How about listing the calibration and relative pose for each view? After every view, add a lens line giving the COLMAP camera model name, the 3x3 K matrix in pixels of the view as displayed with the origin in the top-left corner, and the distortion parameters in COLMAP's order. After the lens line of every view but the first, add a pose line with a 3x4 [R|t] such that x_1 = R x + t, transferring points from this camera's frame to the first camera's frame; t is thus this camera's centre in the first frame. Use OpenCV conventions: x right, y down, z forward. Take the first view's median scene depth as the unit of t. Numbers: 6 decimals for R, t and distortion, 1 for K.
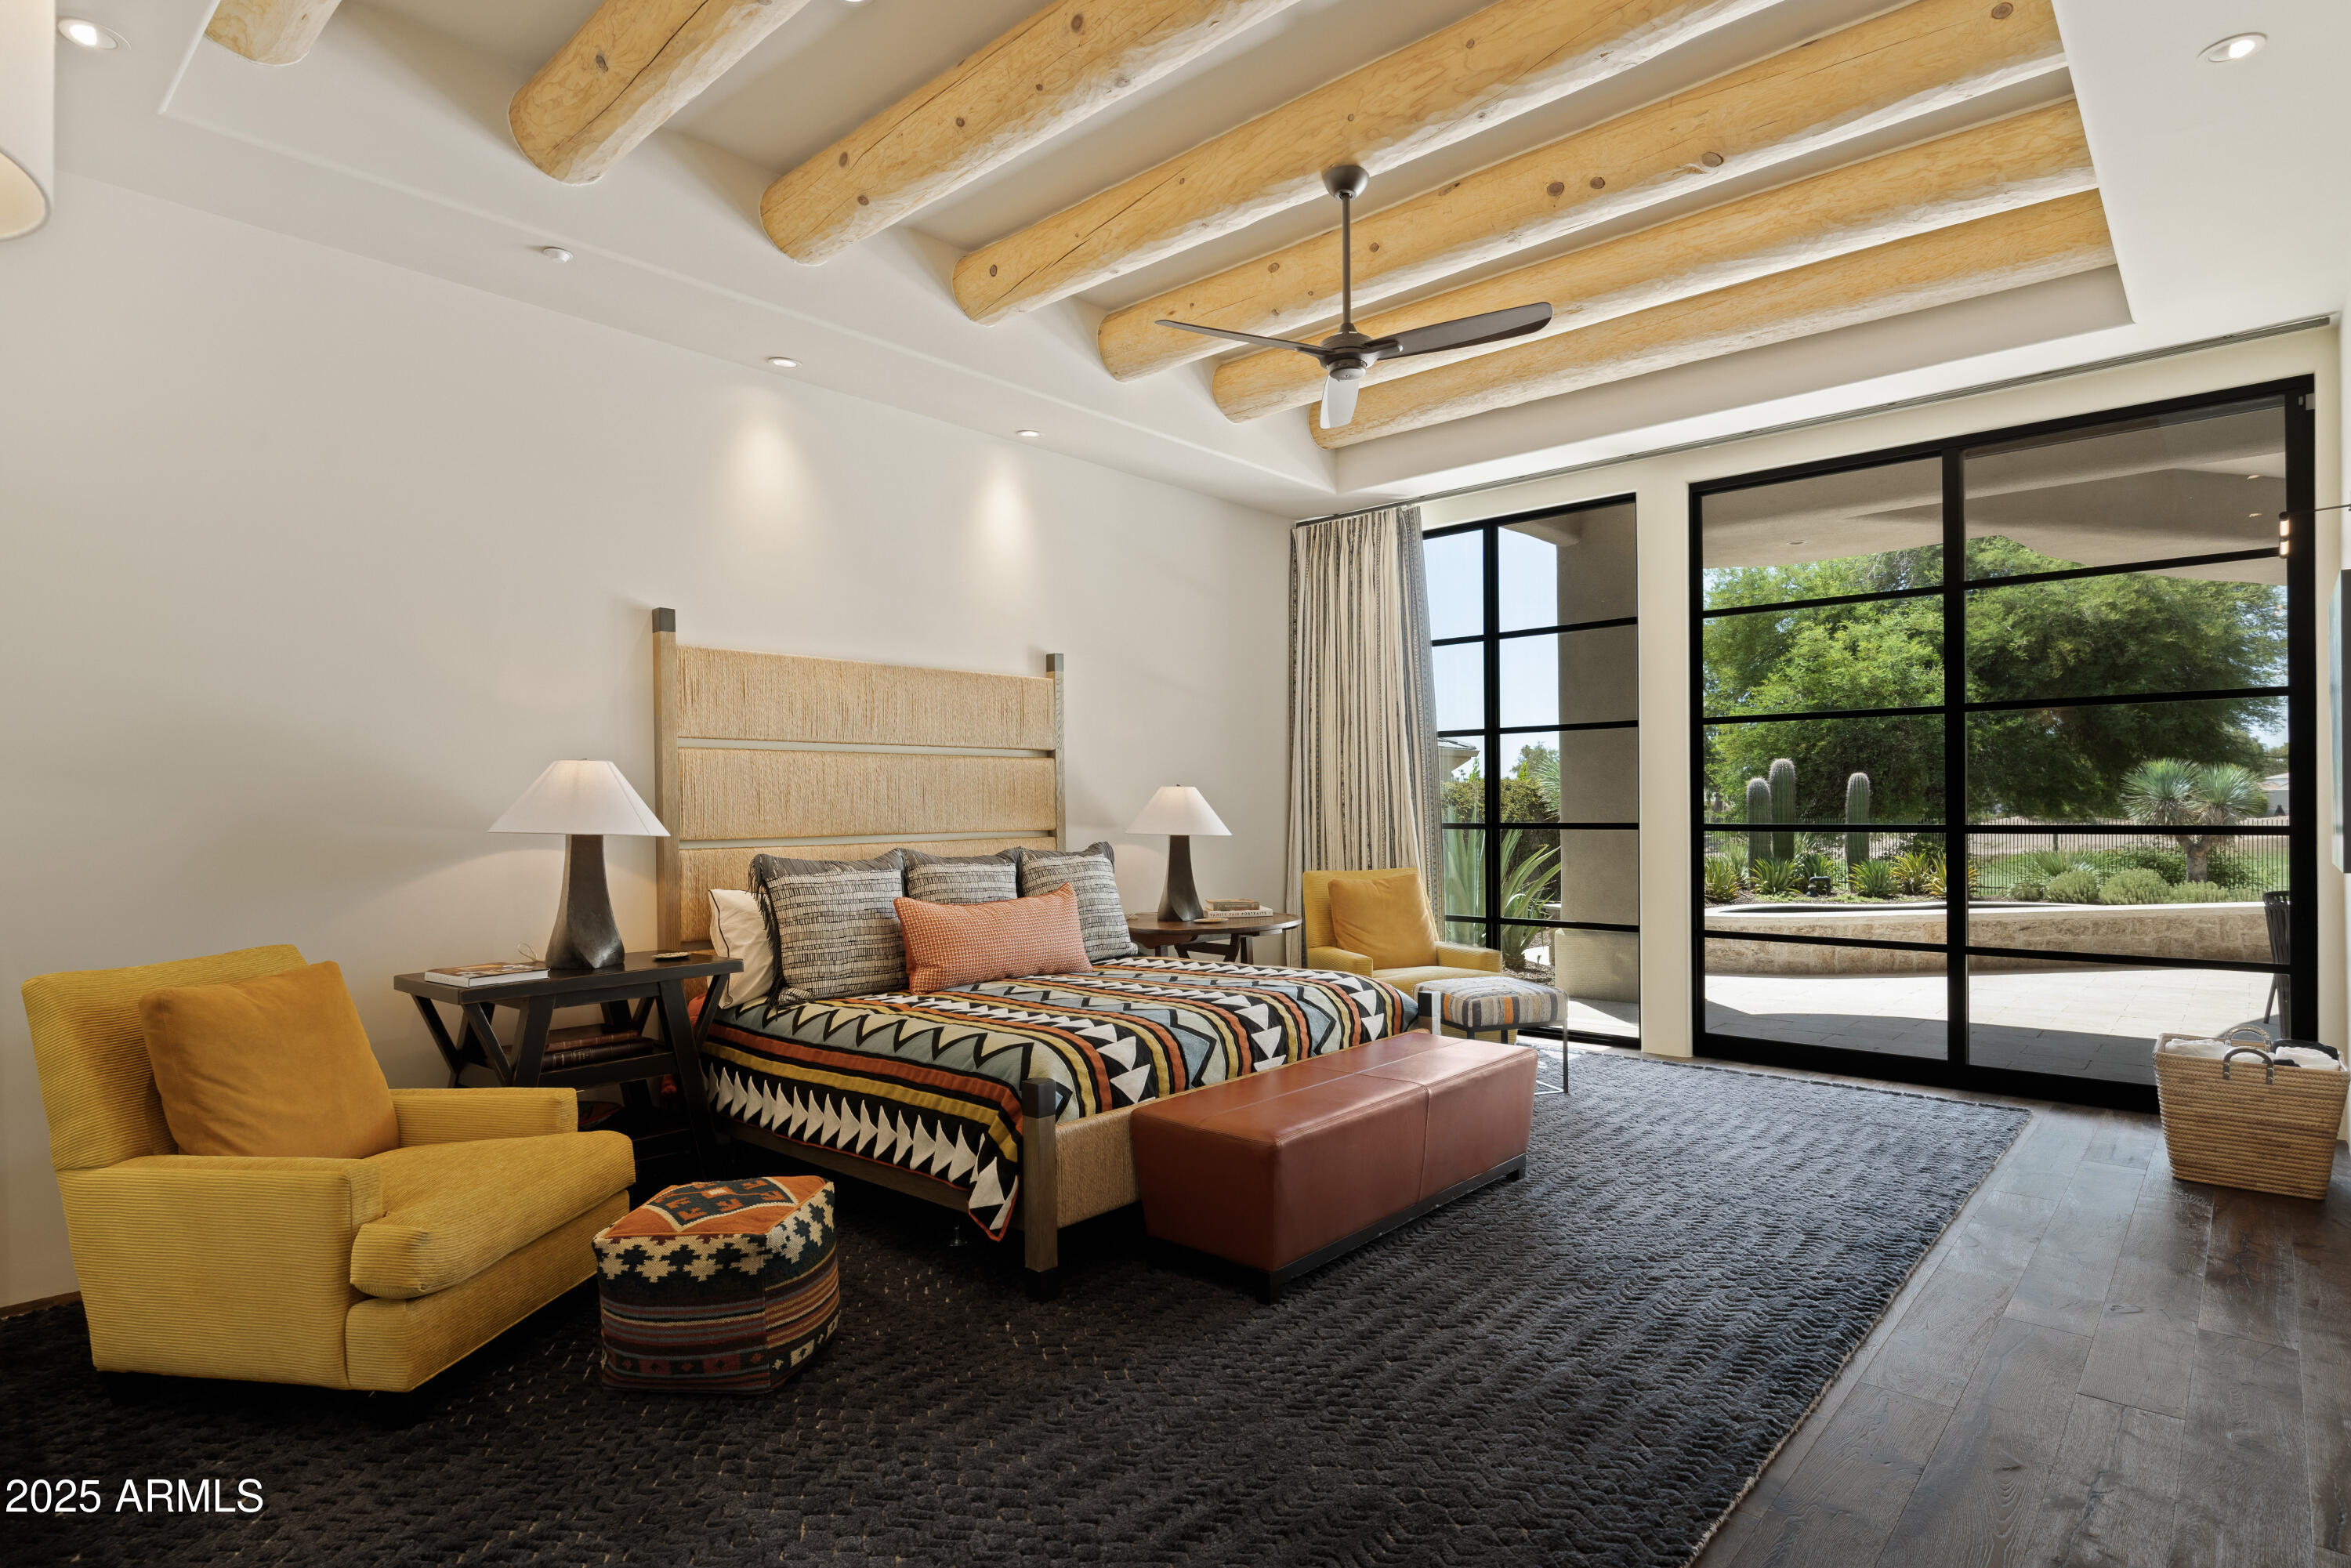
lens RADIAL K [[1199.7, 0, 1178.5], [0, 1199.7, 806.8], [0, 0, 1]] dist [-0.008791, -0.000947]
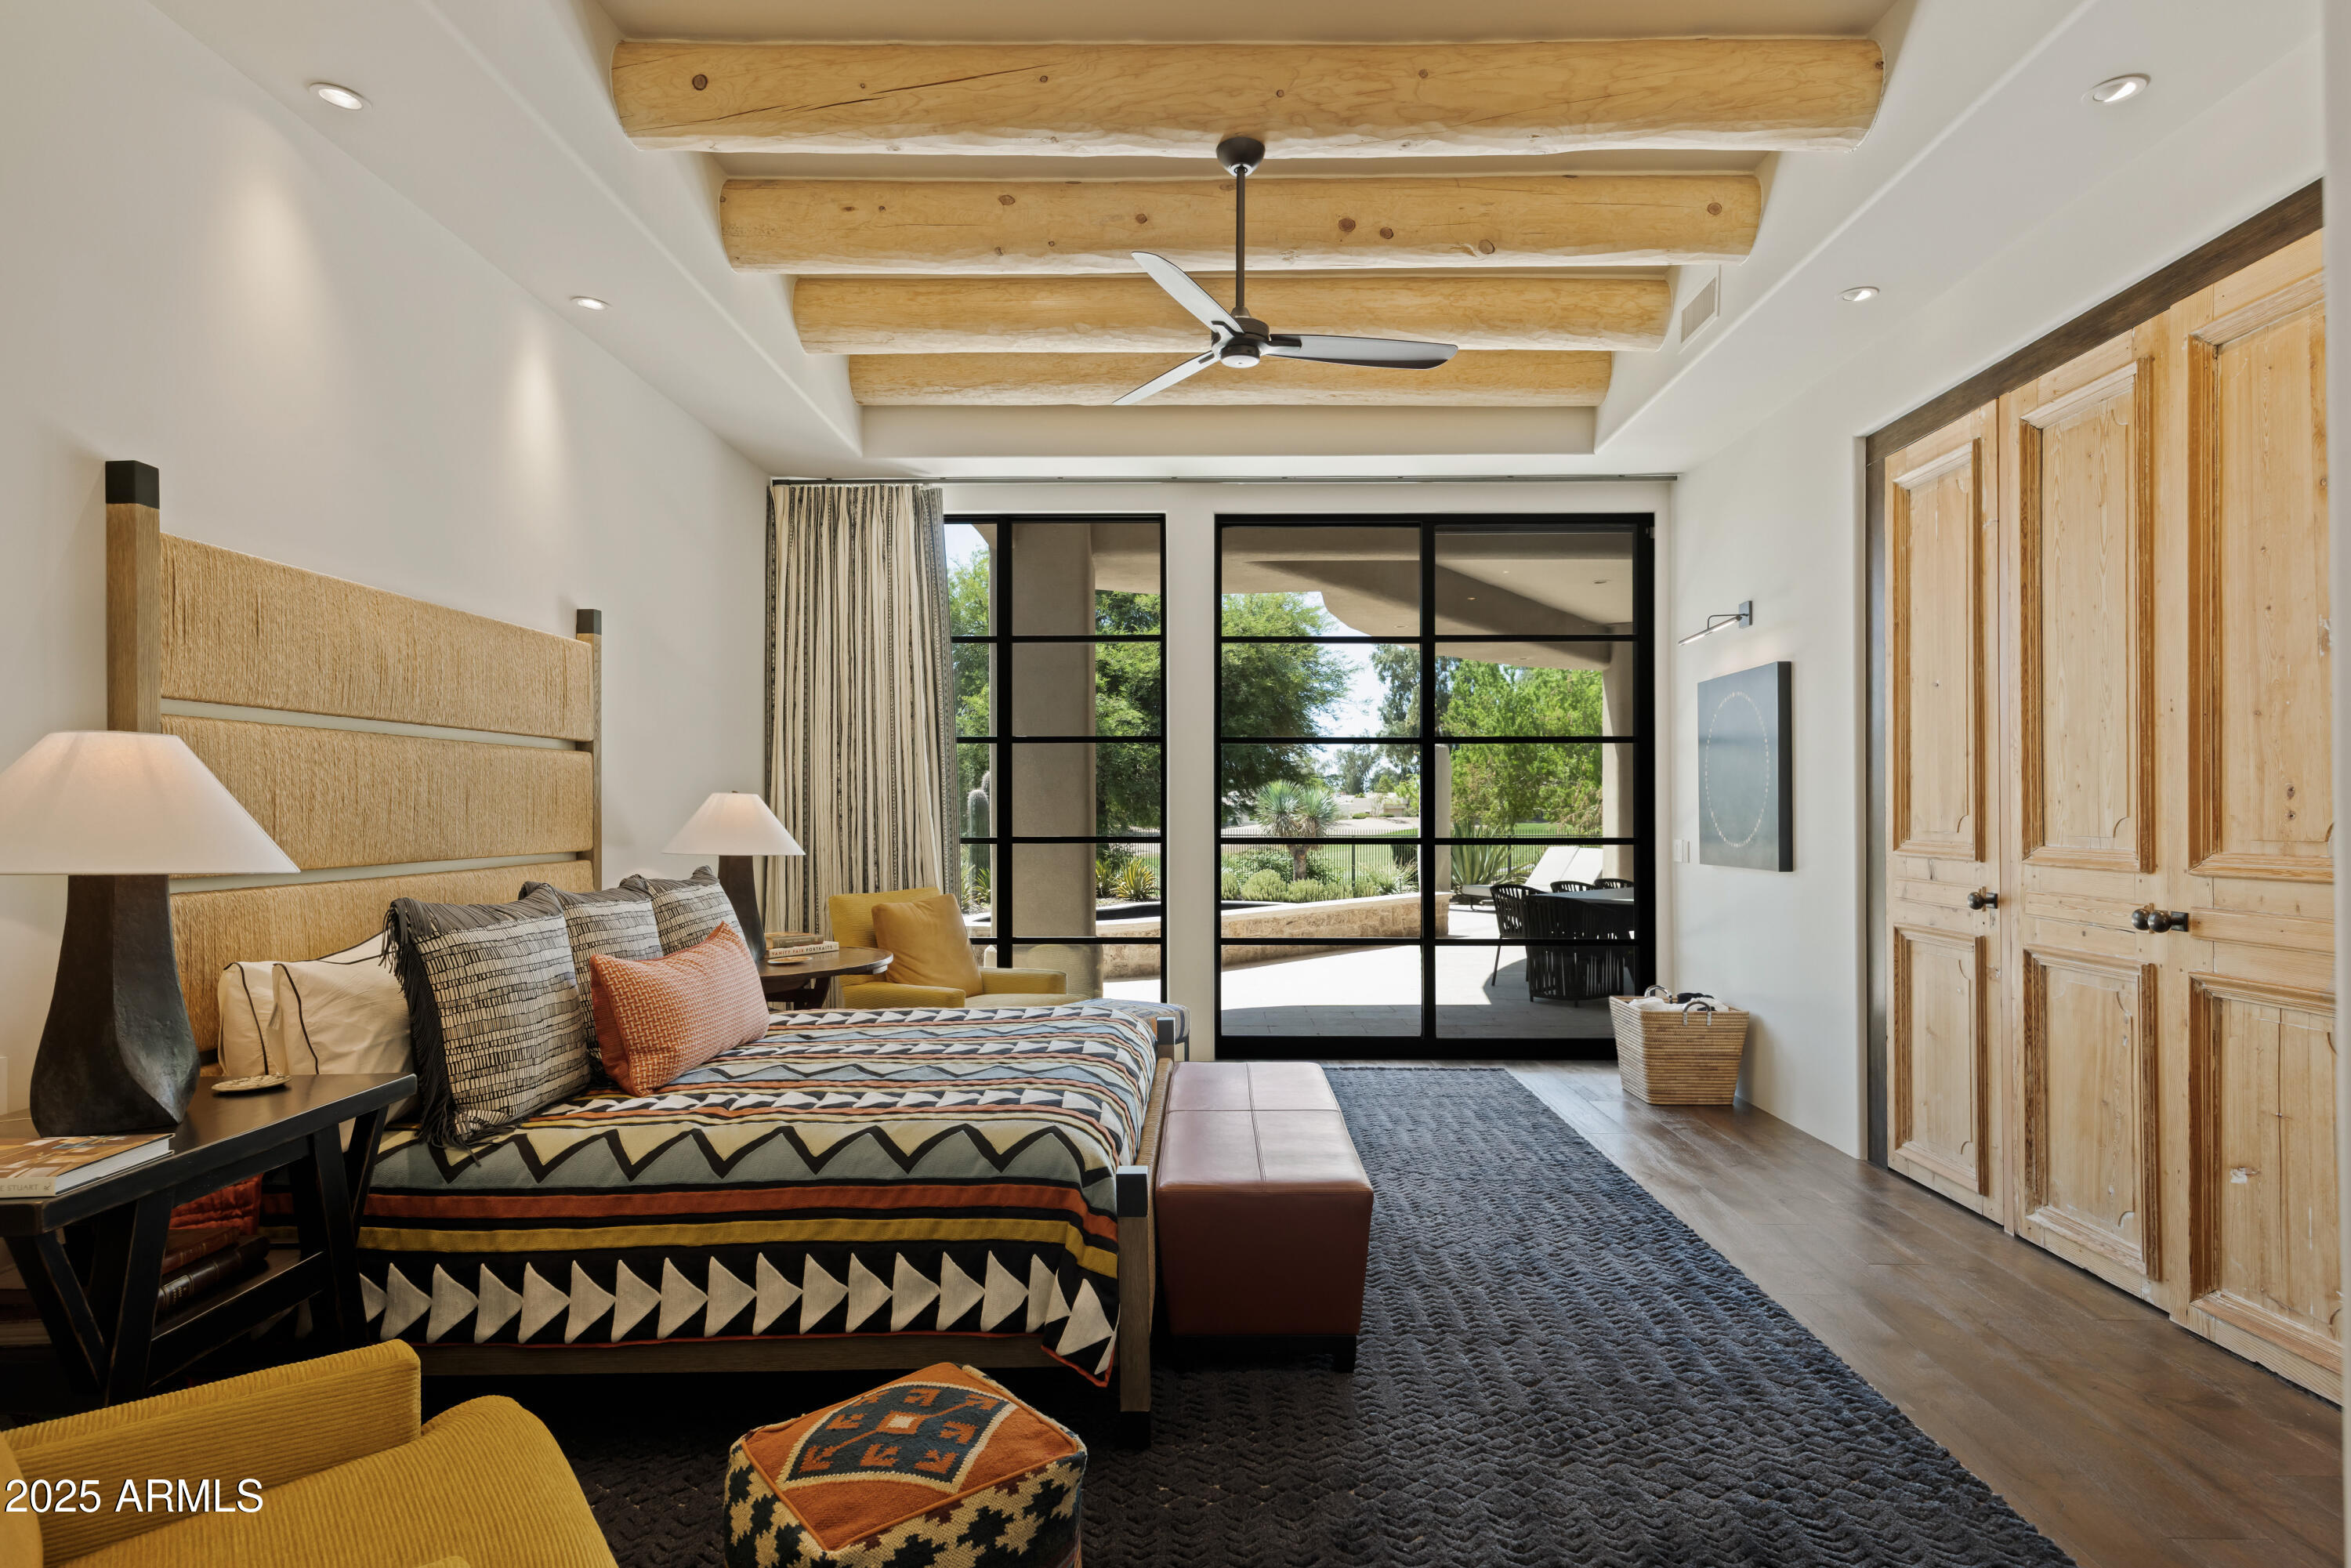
lens RADIAL K [[1281.2, 0, 1190.5], [0, 1281.2, 798.3], [0, 0, 1]] dist [0.002597, -0.004346]
pose [[0.756480, 0.014824, 0.653849, -0.442123], [-0.006354, 0.999862, -0.015318, -0.003780], [-0.653986, 0.007433, 0.756470, 0.225562]]
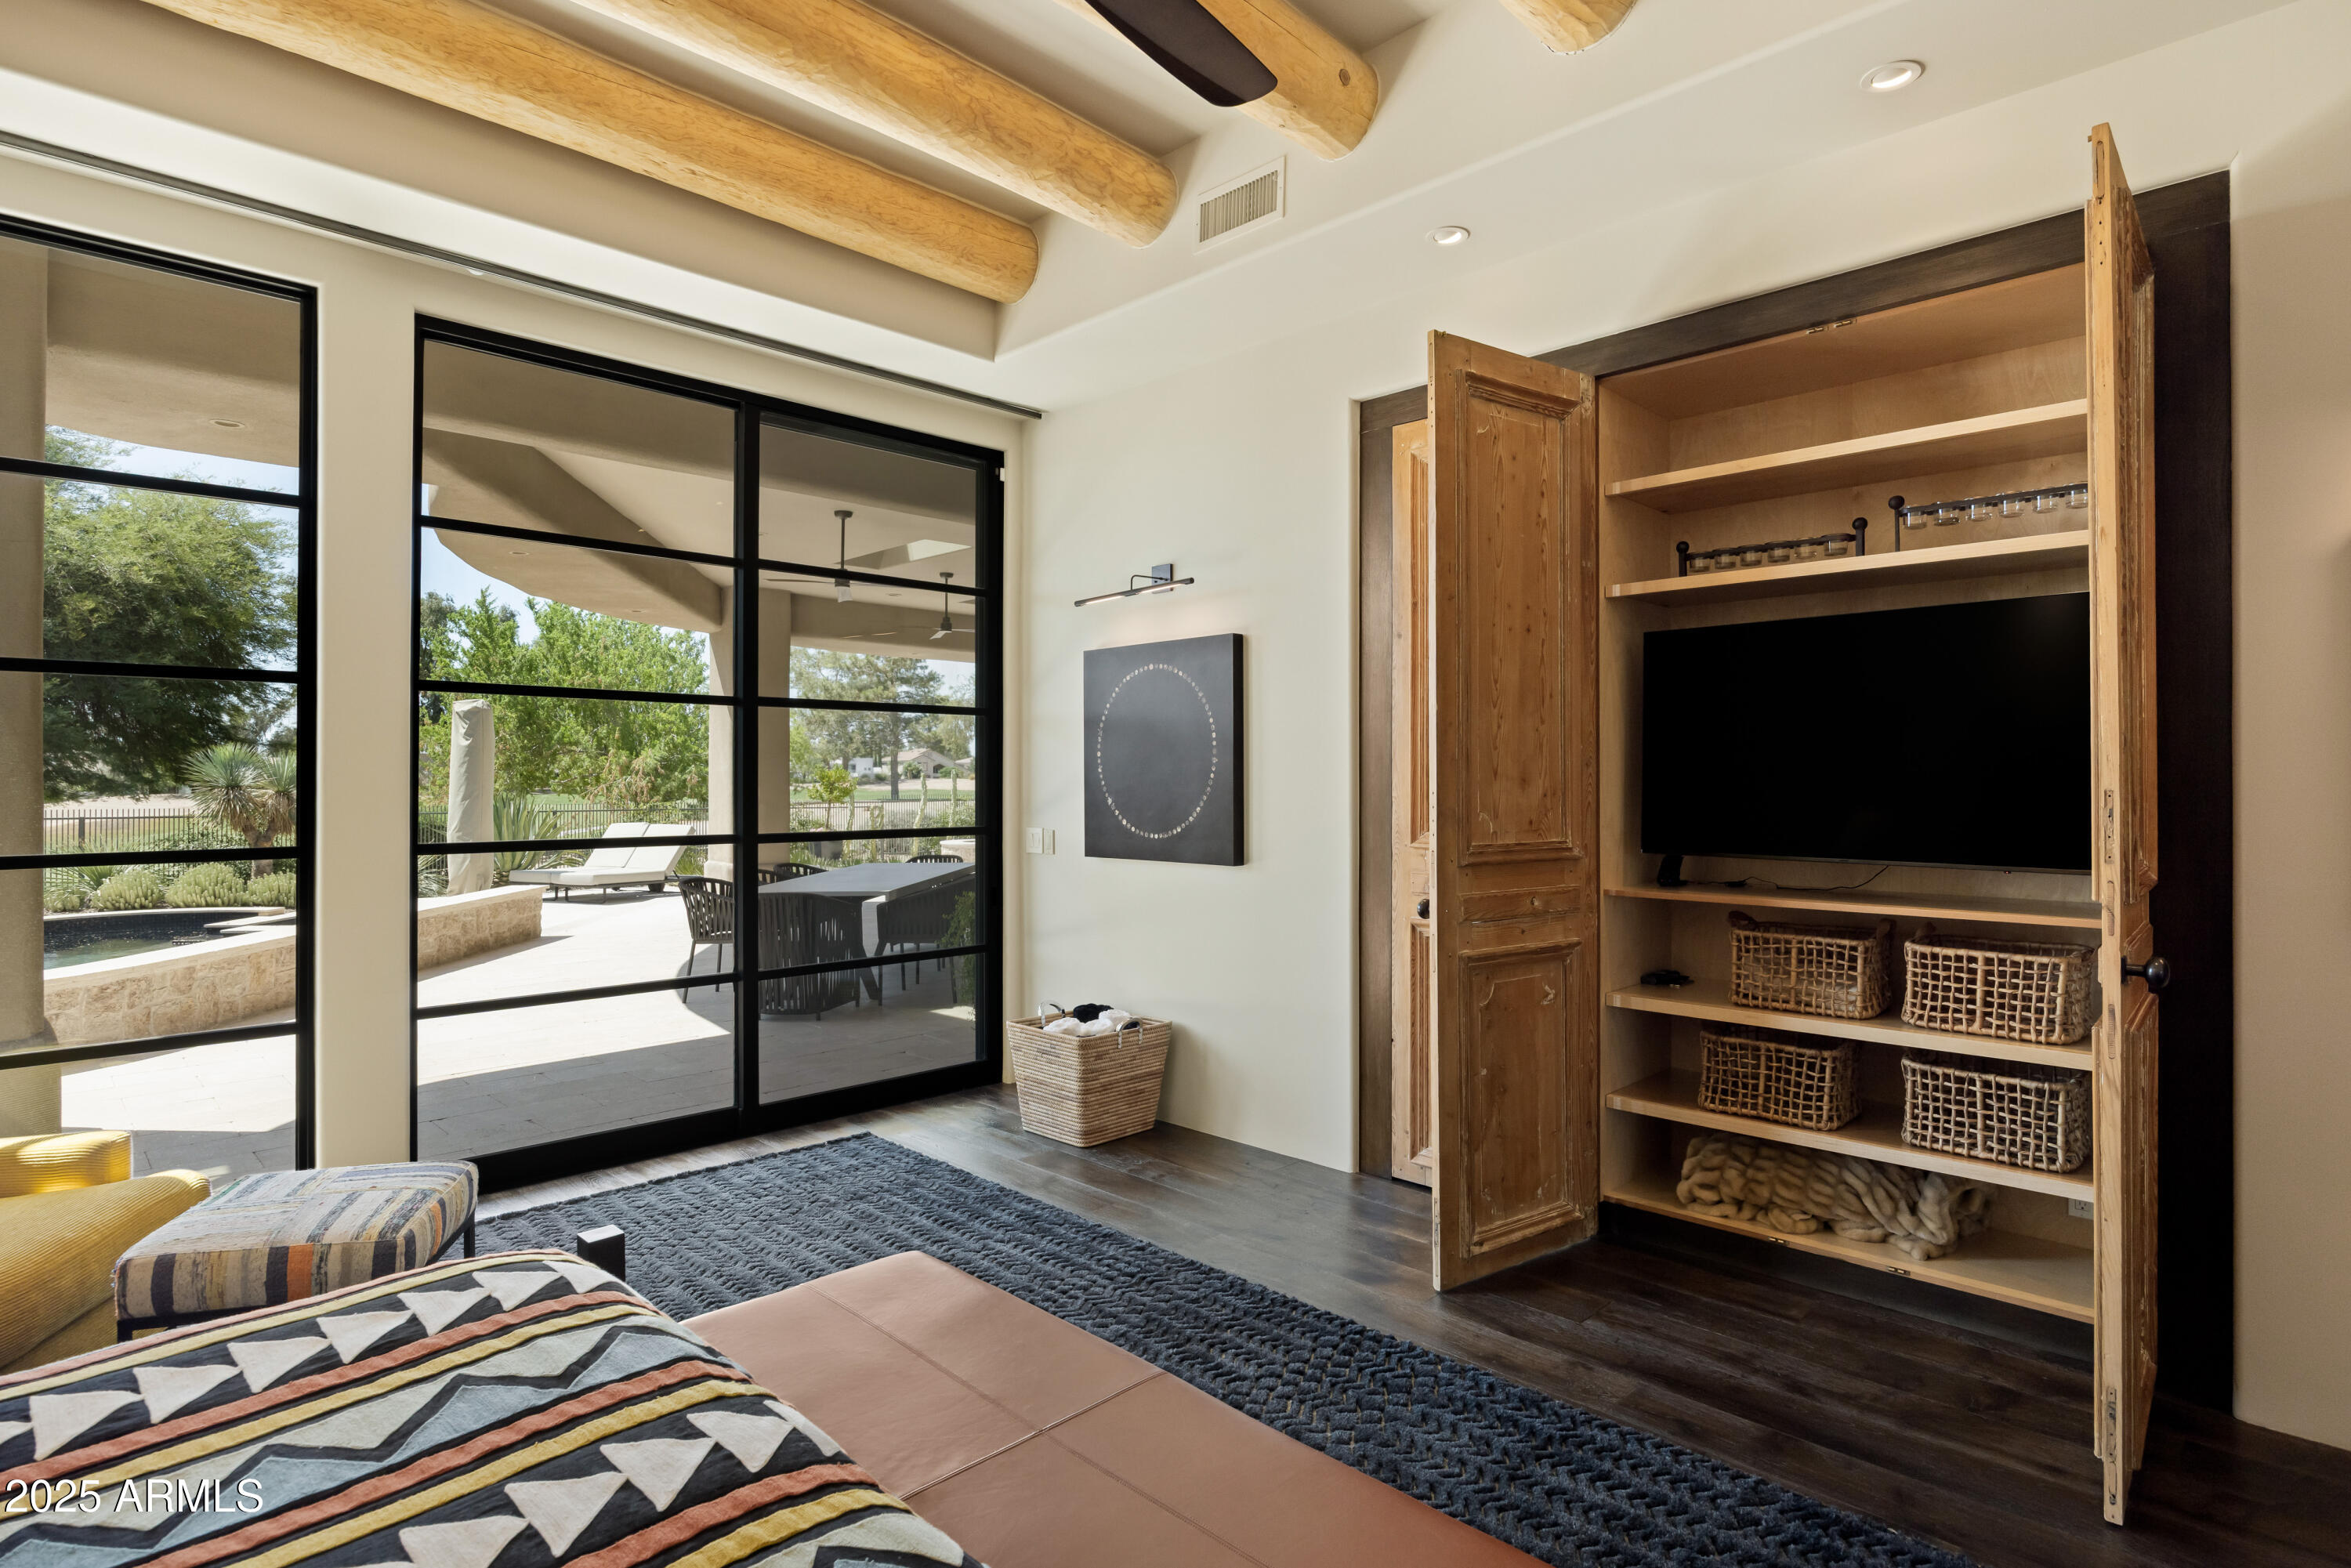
lens RADIAL K [[1199.7, 0, 1191.8], [0, 1199.7, 769.3], [0, 0, 1]] dist [-0.008791, -0.000947]
pose [[0.048999, 0.016505, 0.998662, -0.256479], [-0.001876, 0.999863, -0.016433, -0.021567], [-0.998797, -0.001068, 0.049023, 0.758882]]
